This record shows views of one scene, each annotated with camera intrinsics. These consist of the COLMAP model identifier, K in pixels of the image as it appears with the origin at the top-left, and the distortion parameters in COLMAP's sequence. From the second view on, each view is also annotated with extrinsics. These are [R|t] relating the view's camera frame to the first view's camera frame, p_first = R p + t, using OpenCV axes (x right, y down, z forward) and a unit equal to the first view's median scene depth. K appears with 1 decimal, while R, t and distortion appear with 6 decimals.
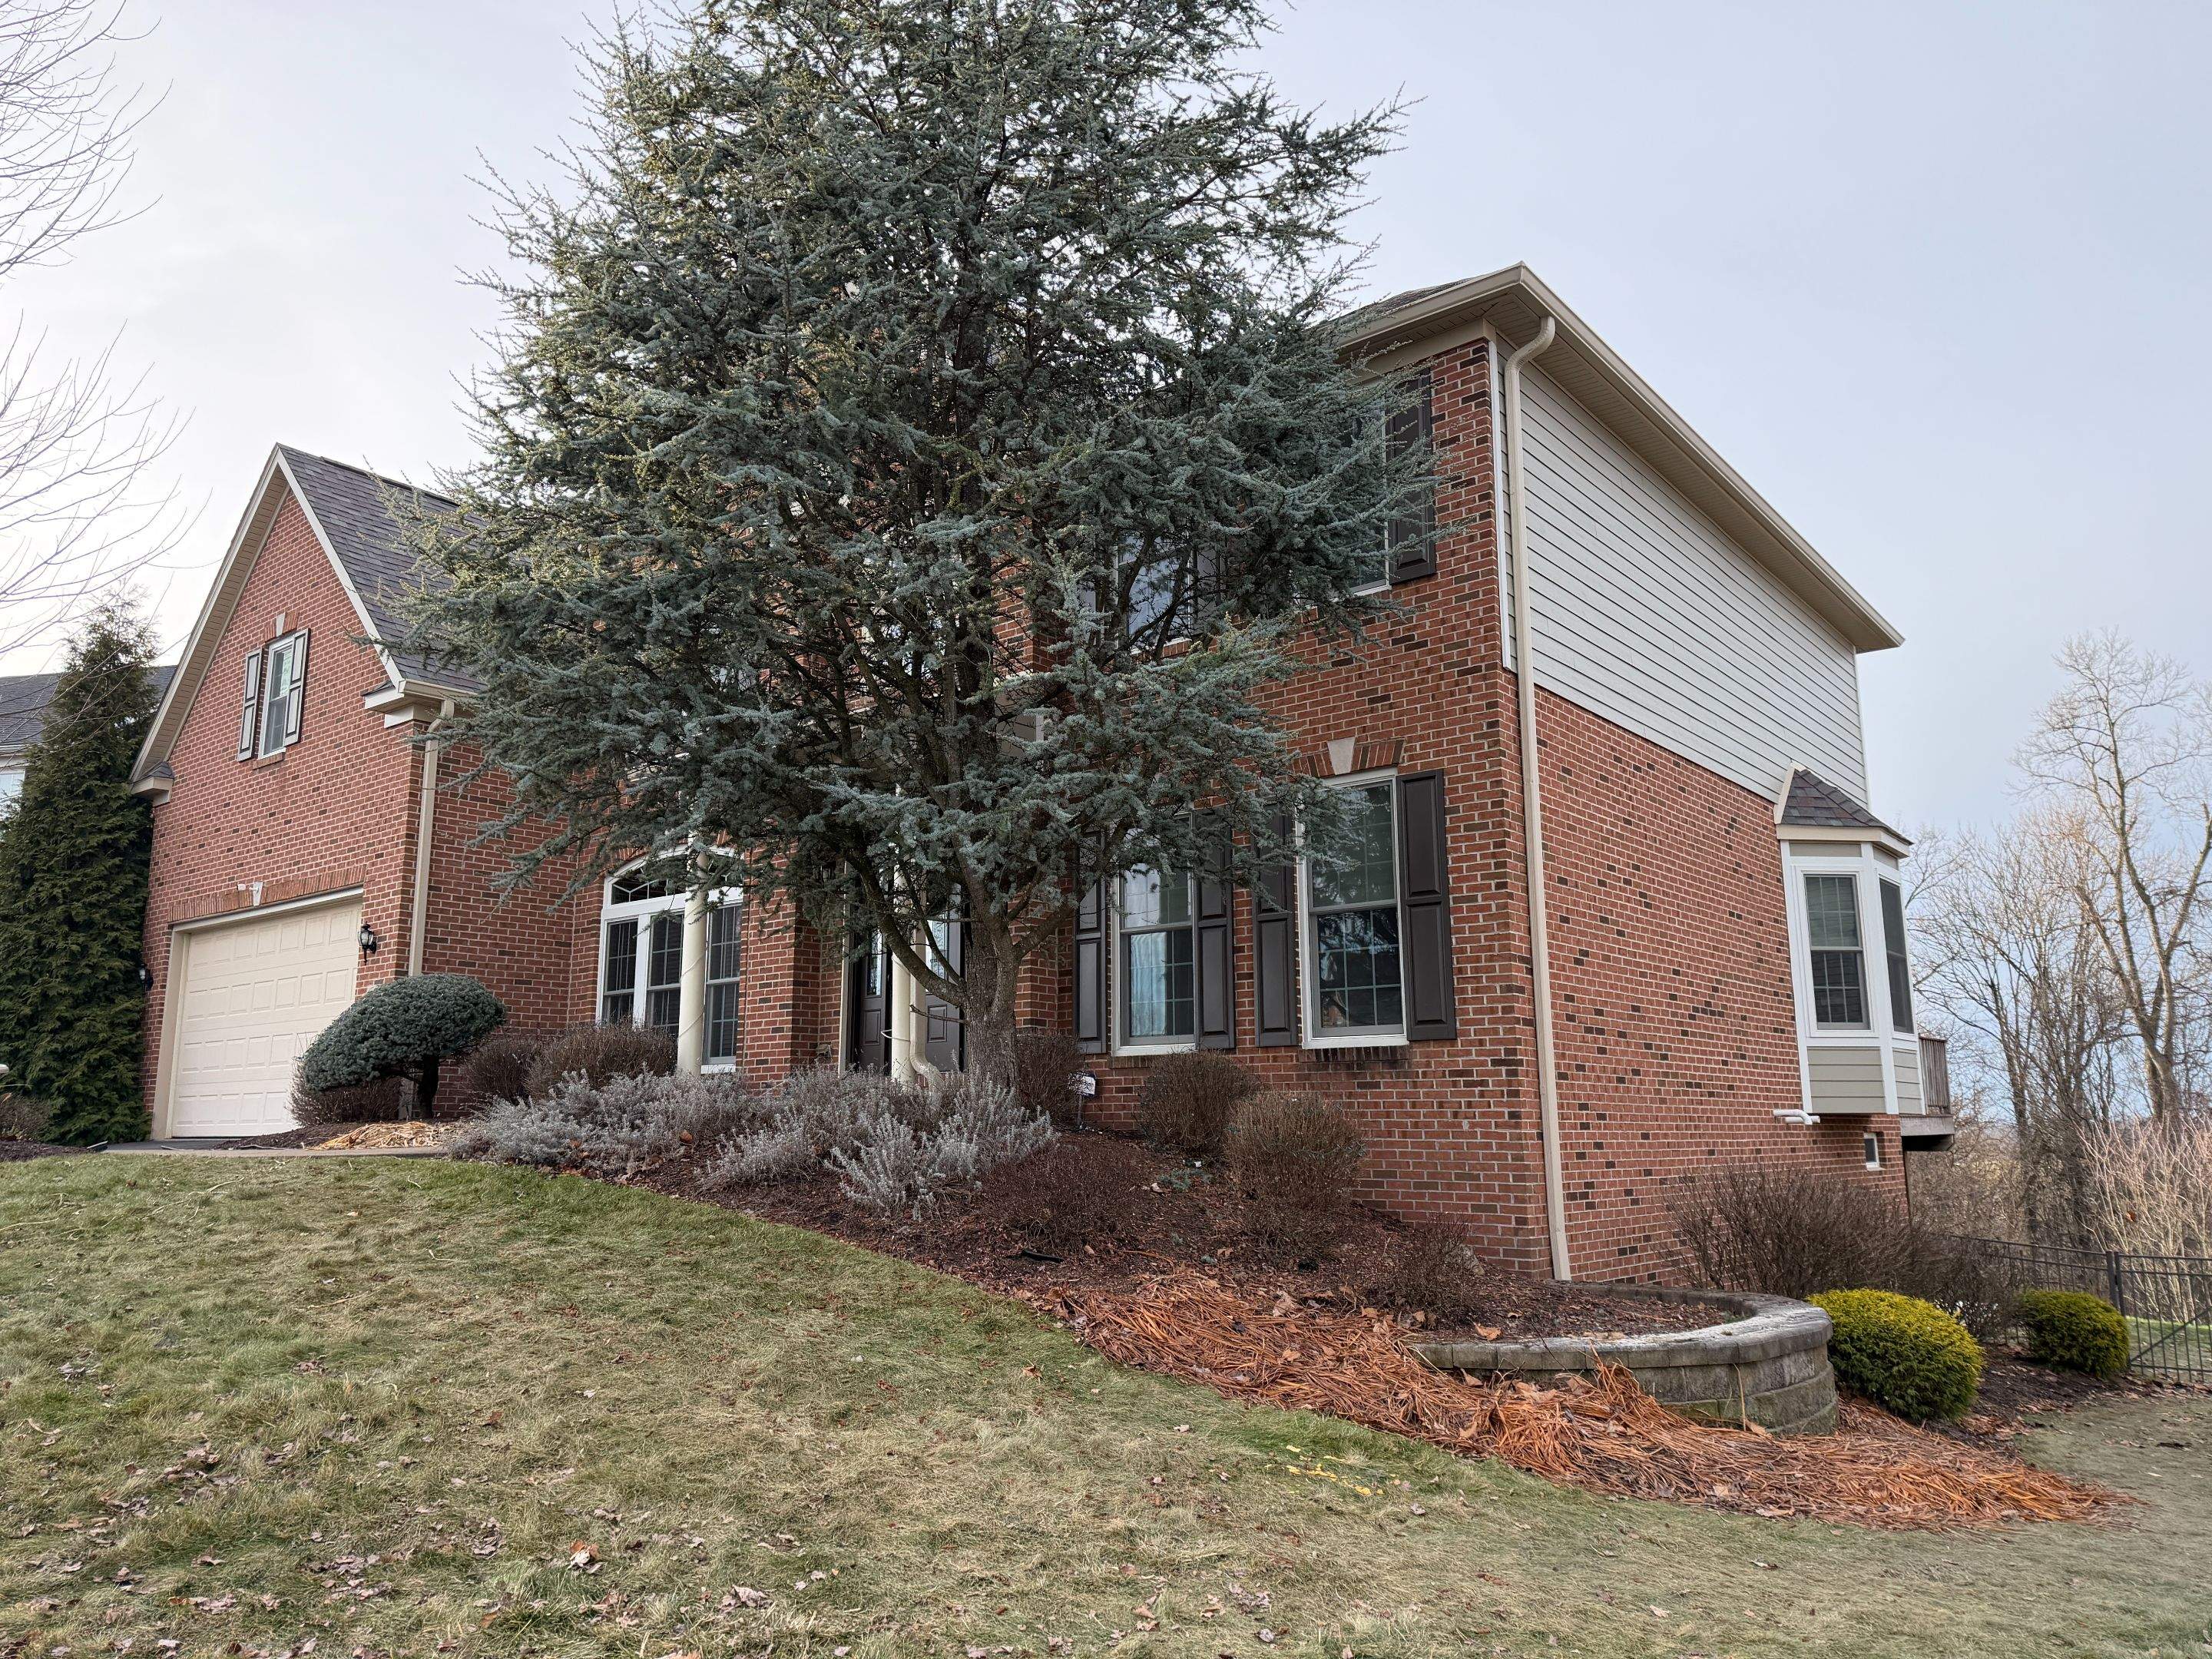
lens RADIAL K [[1542.0, 0, 1111.2], [0, 1542.0, 843.2], [0, 0, 1]] dist [0.063648, -0.012410]
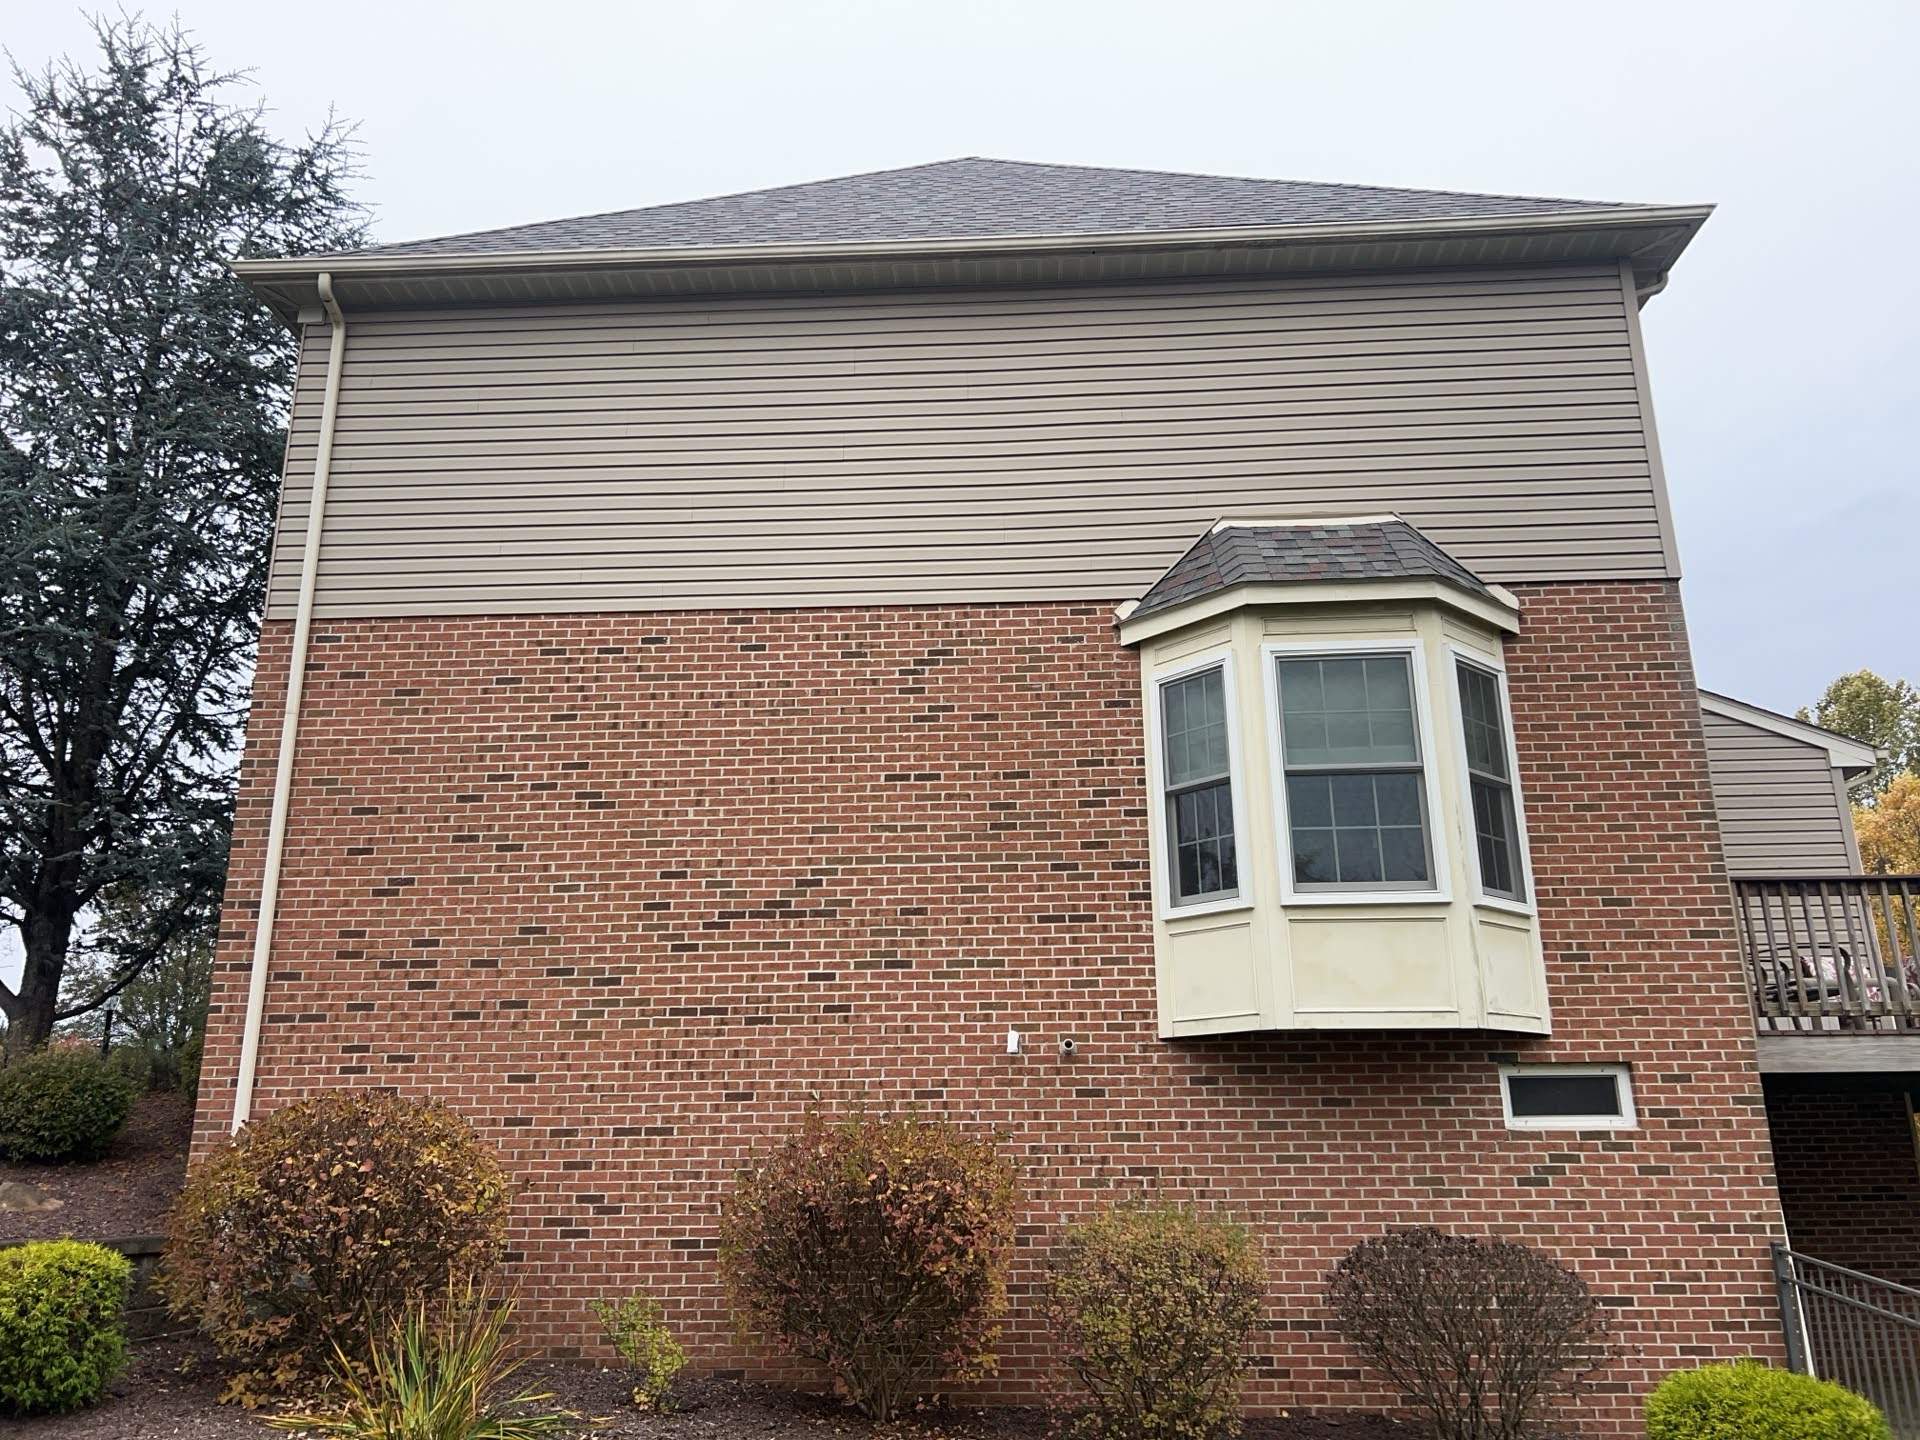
lens RADIAL K [[1440.5, 0, 957.8], [0, 1440.5, 719.3], [0, 0, 1]] dist [0.030152, 0.022245]
pose [[0.583398, -0.238340, -0.776428, 1.095159], [0.152503, 0.971116, -0.183514, 0.171235], [0.797740, -0.011346, 0.602895, 0.684279]]
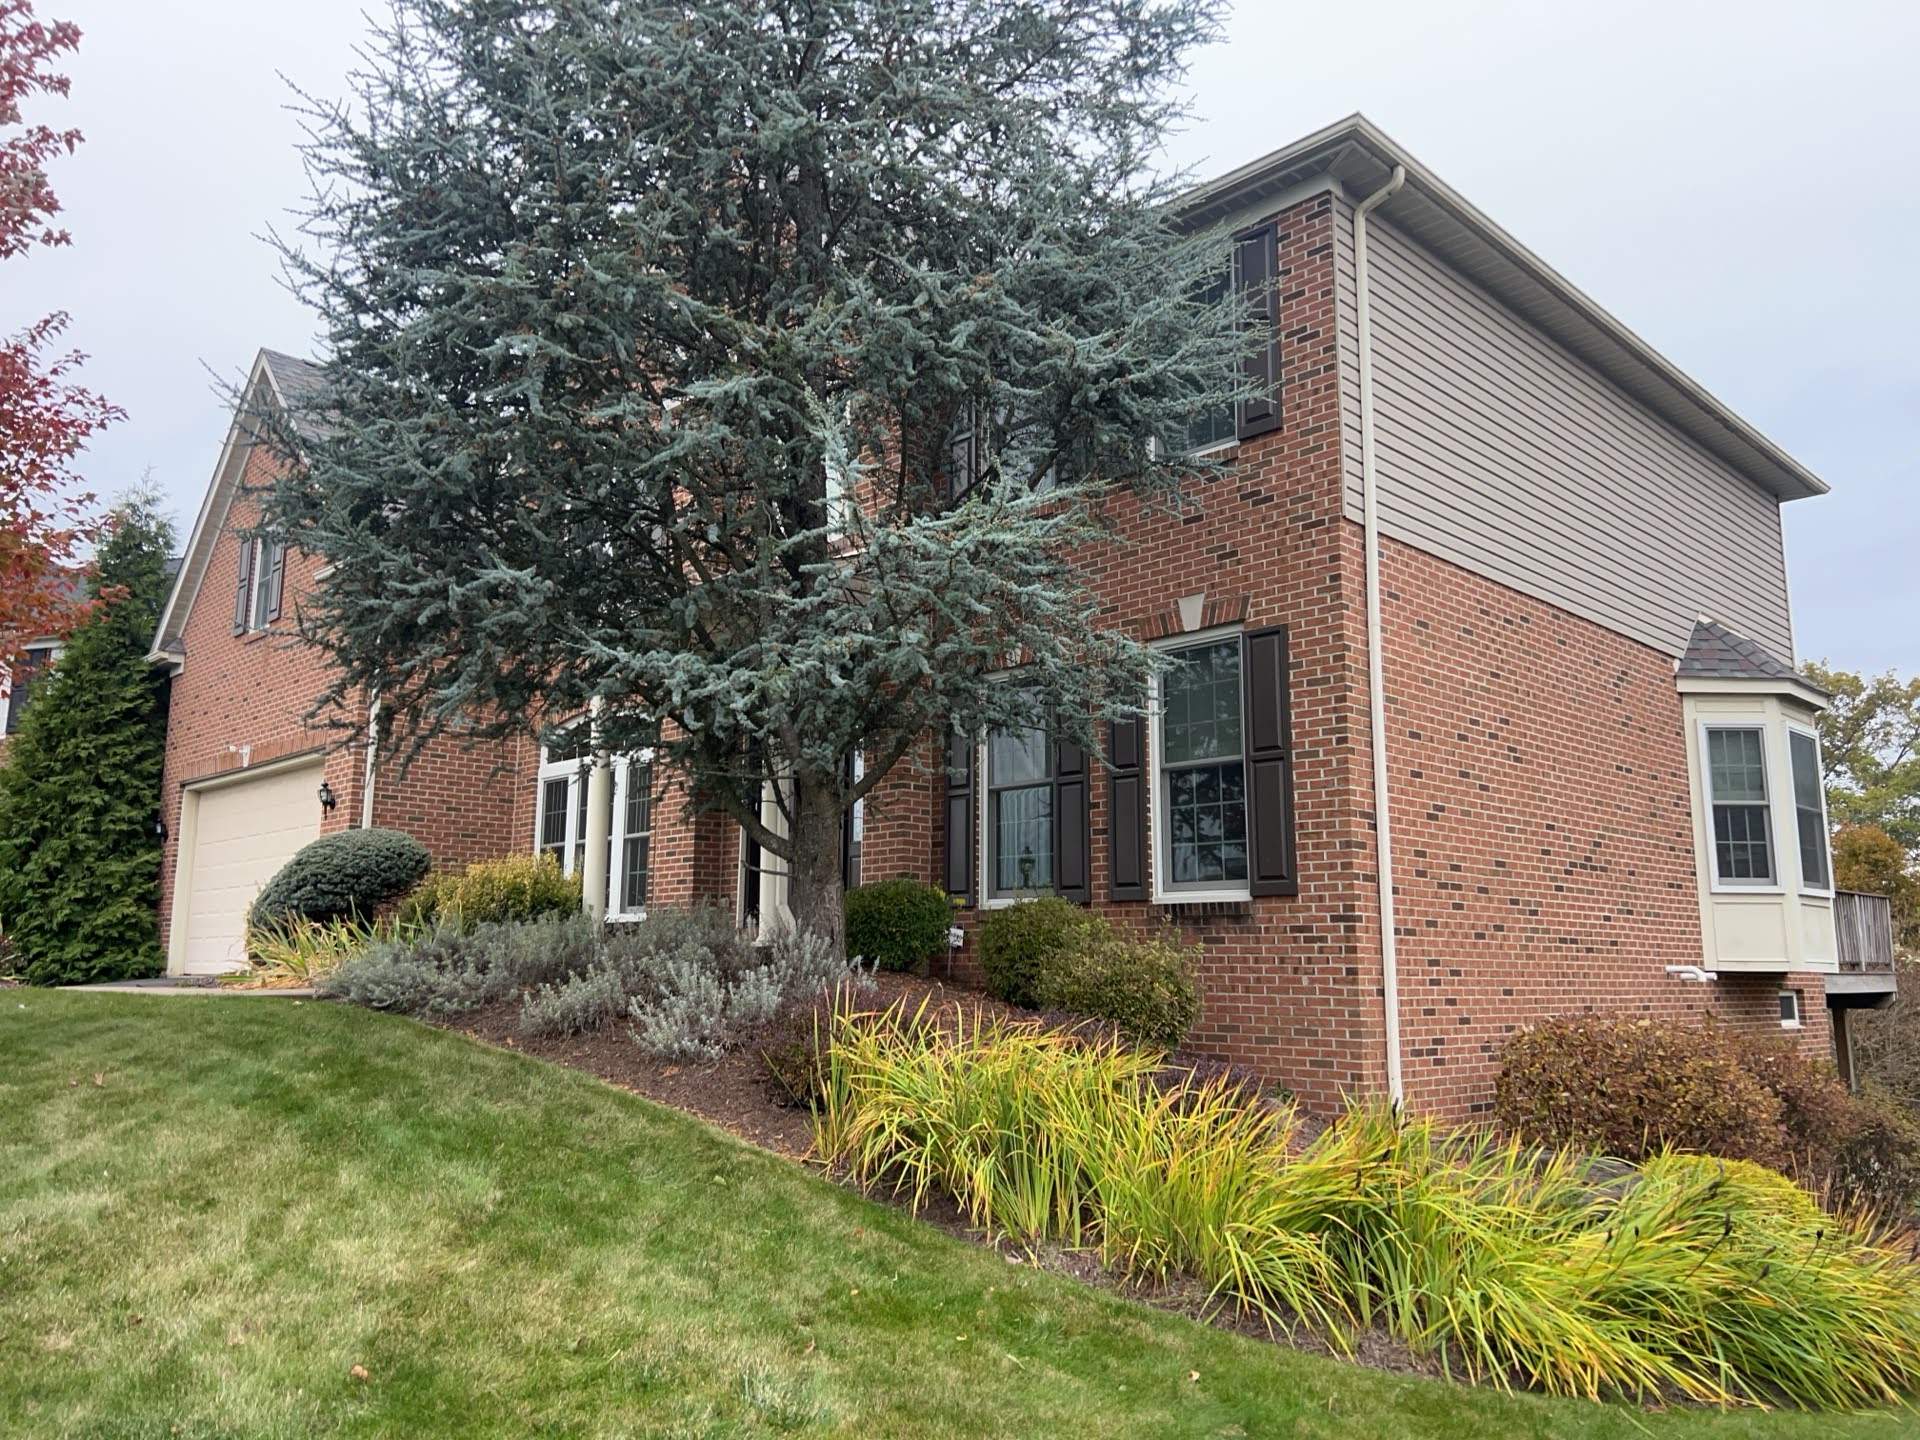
lens RADIAL K [[1440.5, 0, 960.5], [0, 1440.5, 716.5], [0, 0, 1]] dist [0.030152, 0.022245]
pose [[0.994228, -0.008328, -0.106967, 0.092286], [0.009030, 0.999941, 0.006088, 0.003822], [0.106910, -0.007019, 0.994244, 0.046413]]
